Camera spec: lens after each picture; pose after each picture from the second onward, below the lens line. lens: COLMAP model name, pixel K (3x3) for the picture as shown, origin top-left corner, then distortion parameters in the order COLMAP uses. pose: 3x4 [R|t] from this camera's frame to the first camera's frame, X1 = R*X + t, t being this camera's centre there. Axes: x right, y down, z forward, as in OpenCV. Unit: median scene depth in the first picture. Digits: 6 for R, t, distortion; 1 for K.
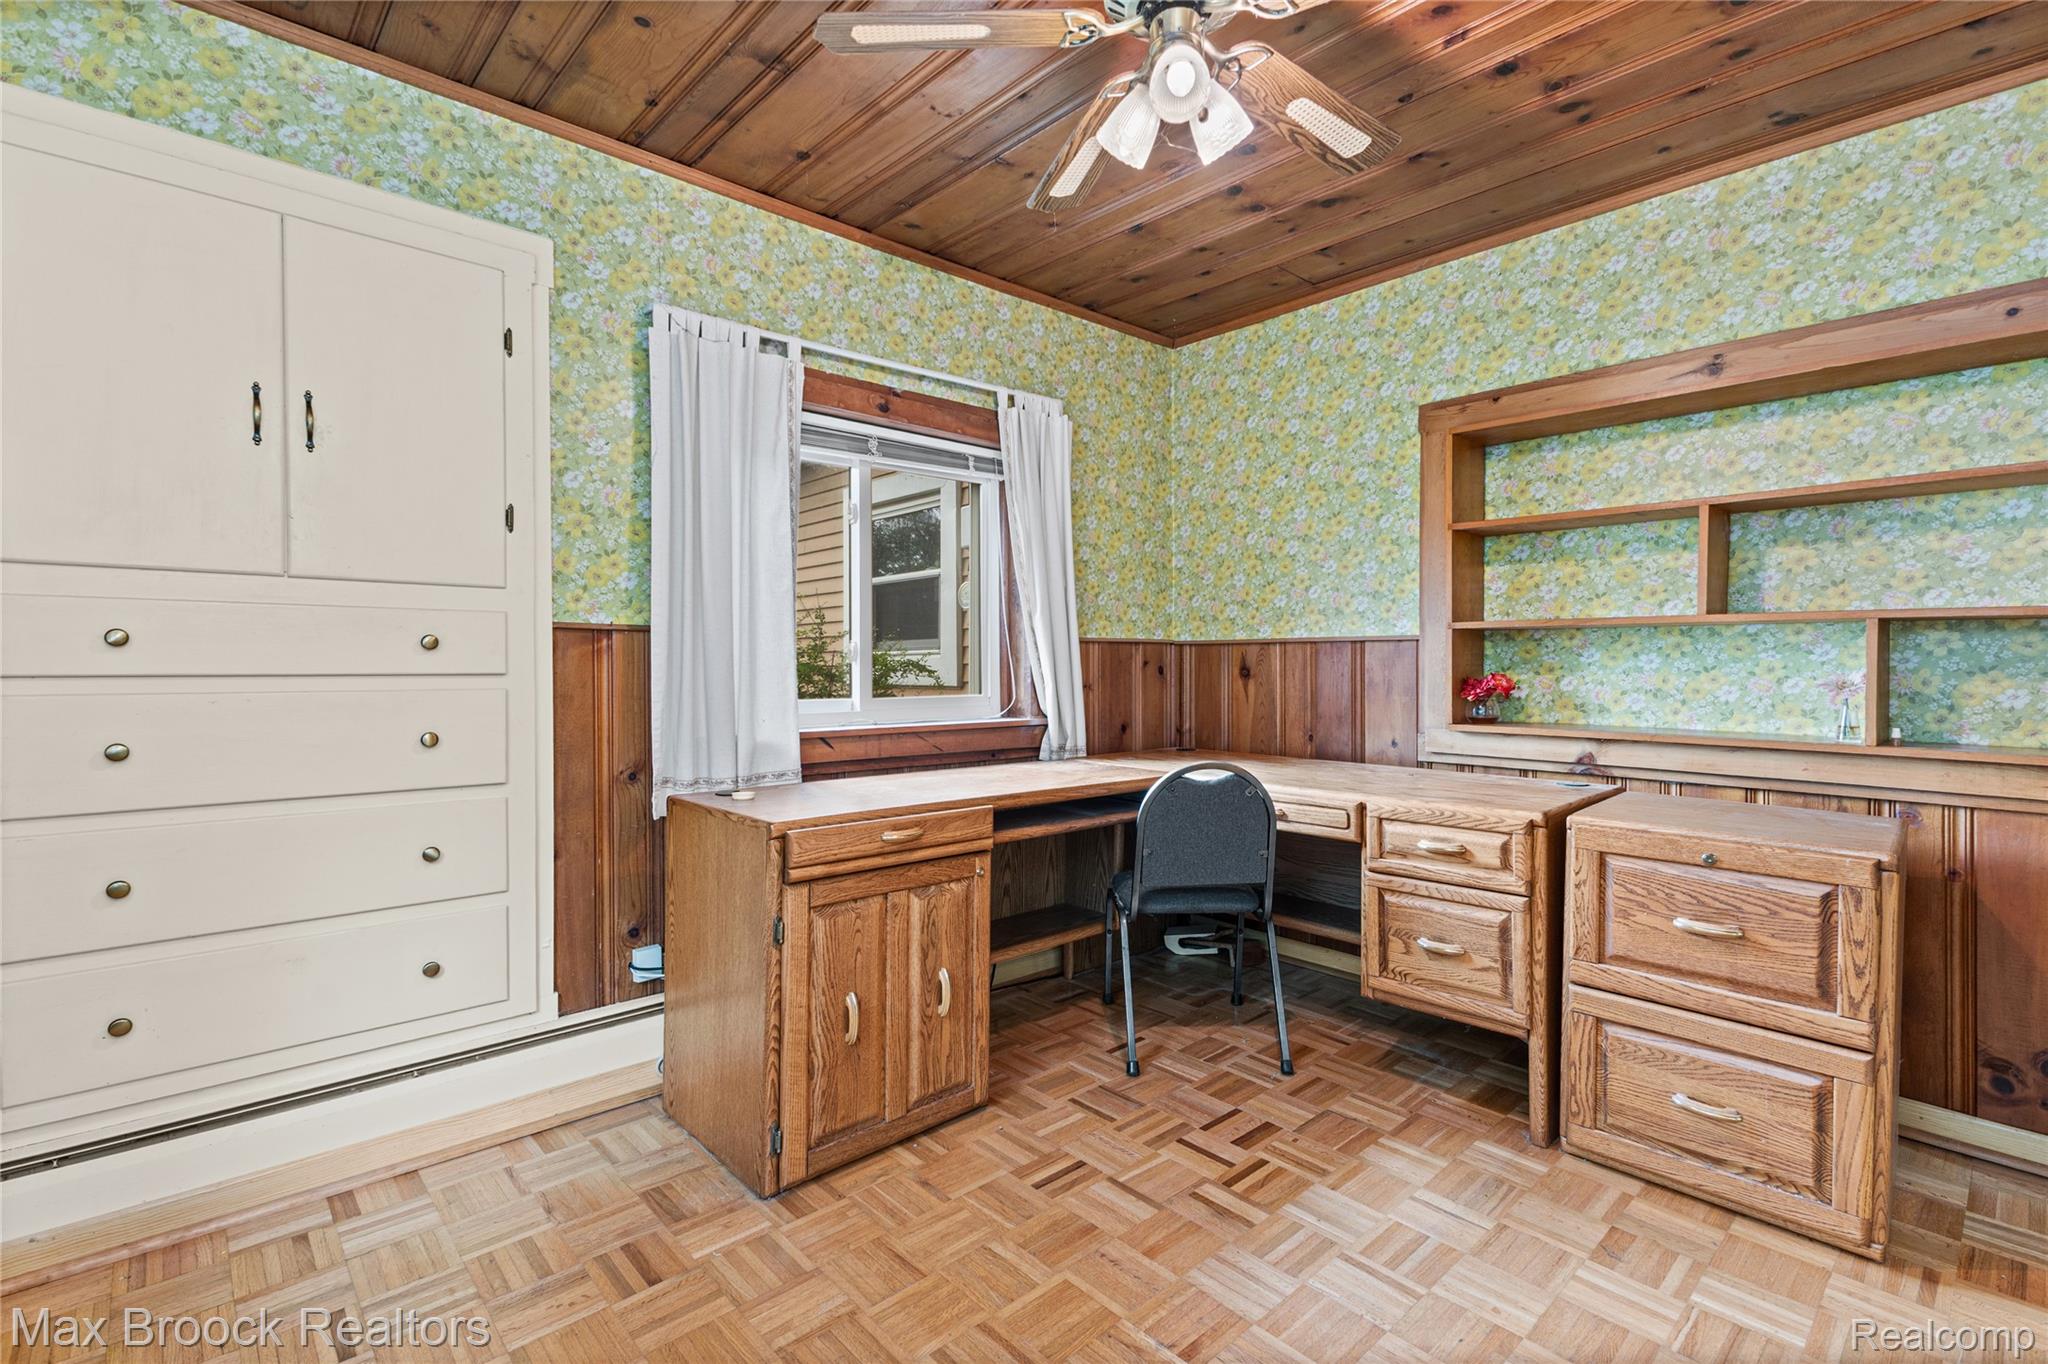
lens RADIAL K [[922.7, 0, 1024.0], [0, 922.7, 682.0], [0, 0, 1]] dist [0.001957, 0.000467]
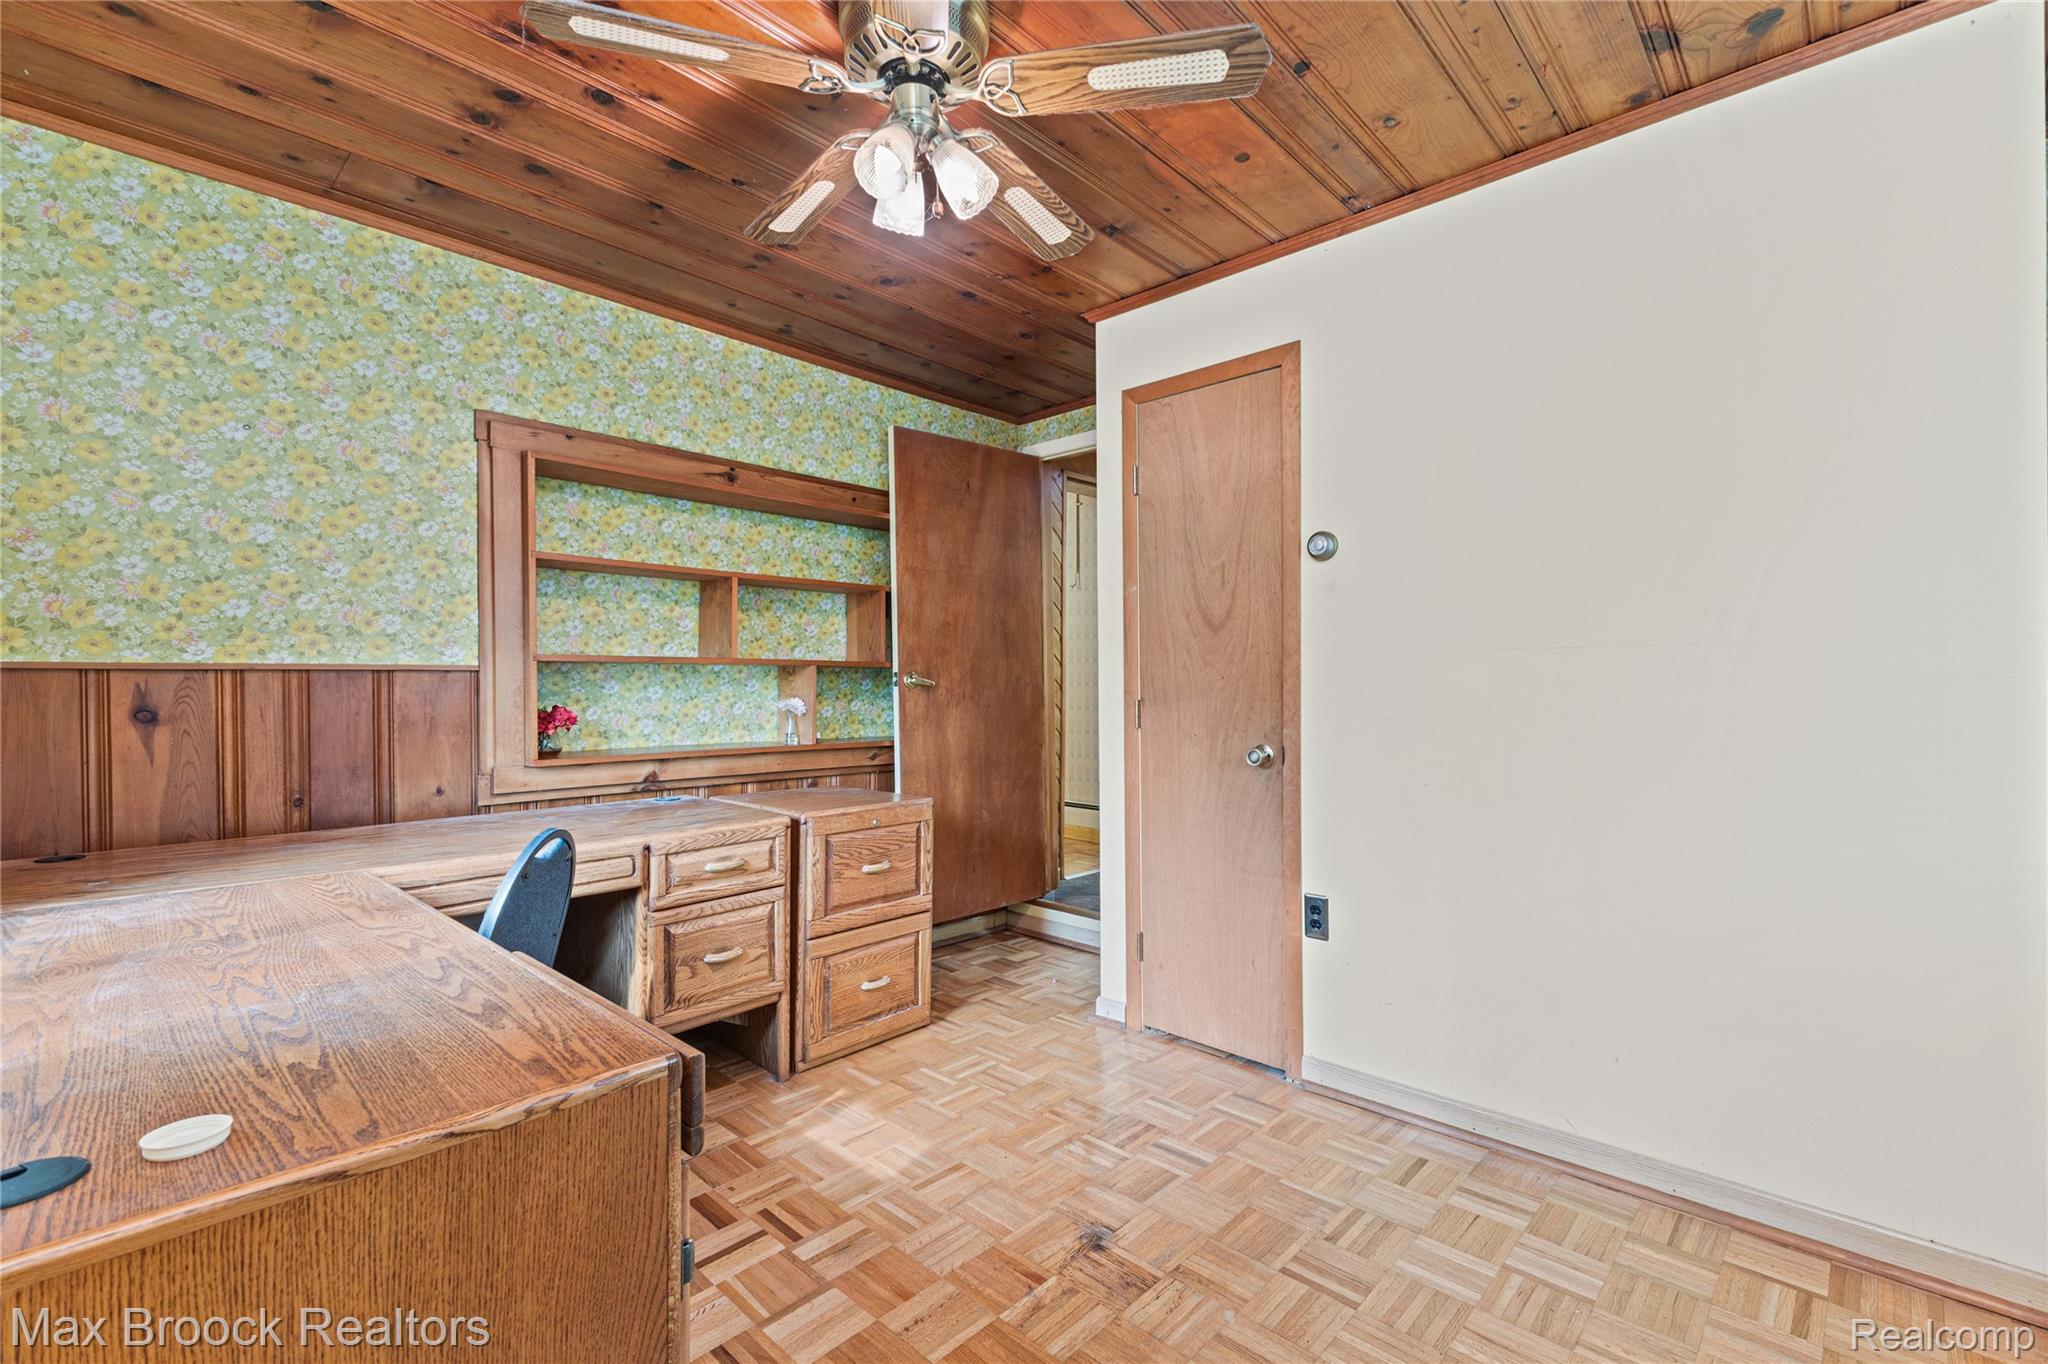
lens RADIAL K [[902.3, 0, 1026.8], [0, 902.3, 691.5], [0, 0, 1]] dist [0.001416, 0.000212]
pose [[-0.086107, -0.014717, 0.996177, -0.551652], [0.018959, 0.999686, 0.016407, -0.033774], [-0.996106, 0.020299, -0.085800, 0.613759]]
